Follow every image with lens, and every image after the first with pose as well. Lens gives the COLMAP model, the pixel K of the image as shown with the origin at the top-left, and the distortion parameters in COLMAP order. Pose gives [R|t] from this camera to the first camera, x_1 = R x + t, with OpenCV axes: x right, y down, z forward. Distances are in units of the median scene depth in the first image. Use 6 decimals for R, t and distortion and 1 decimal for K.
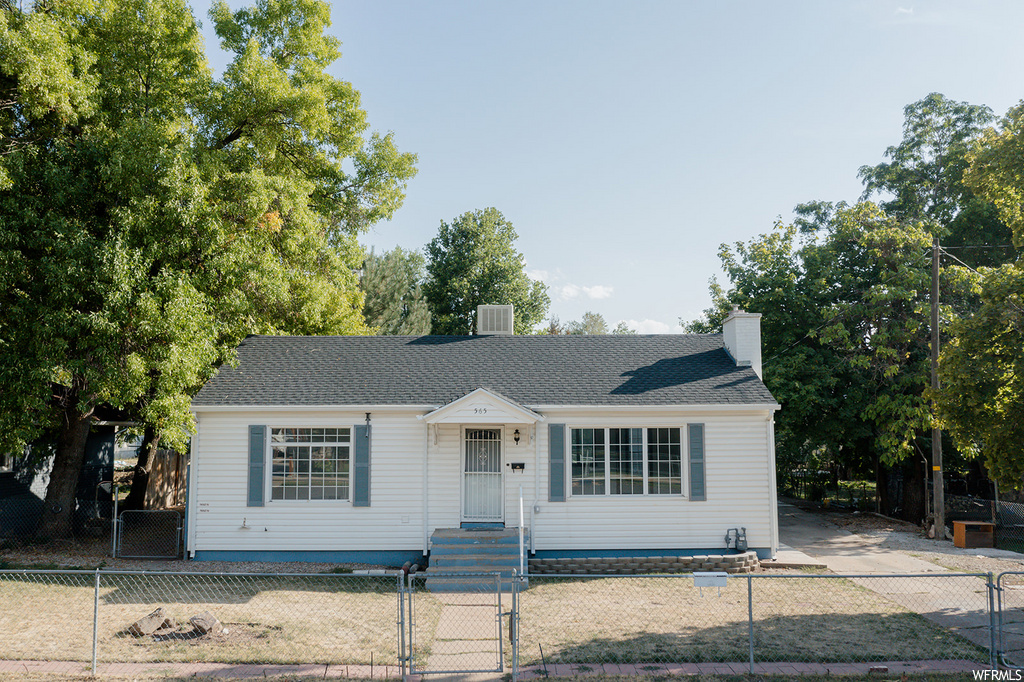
lens RADIAL K [[798.5, 0, 512.0], [0, 798.5, 341.0], [0, 0, 1]] dist [-0.001937, 0.000202]
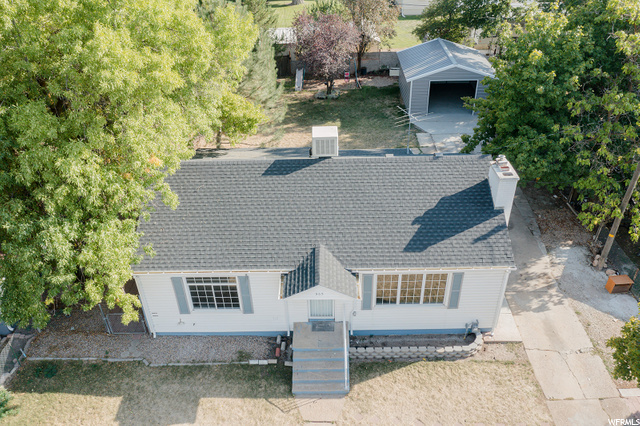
lens RADIAL K [[509.3, 0, 320.0], [0, 509.3, 213.0], [0, 0, 1]] dist [-0.007860, -0.004105]
pose [[0.999702, -0.011174, -0.021712, -0.014378], [0.022354, 0.776592, 0.629607, -0.613163], [0.009826, -0.629904, 0.776611, 0.308052]]
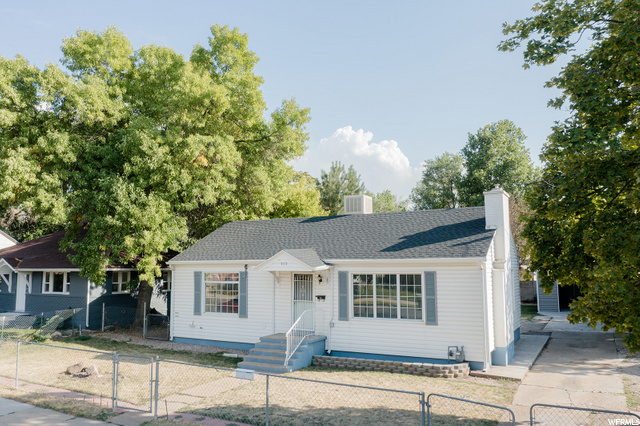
lens RADIAL K [[505.1, 0, 320.0], [0, 505.1, 213.0], [0, 0, 1]] dist [0.002294, -0.000547]
pose [[0.876307, -0.051313, -0.479013, 0.501180], [0.050425, 0.998619, -0.014727, 0.001399], [0.479108, -0.011249, 0.877684, 0.105102]]
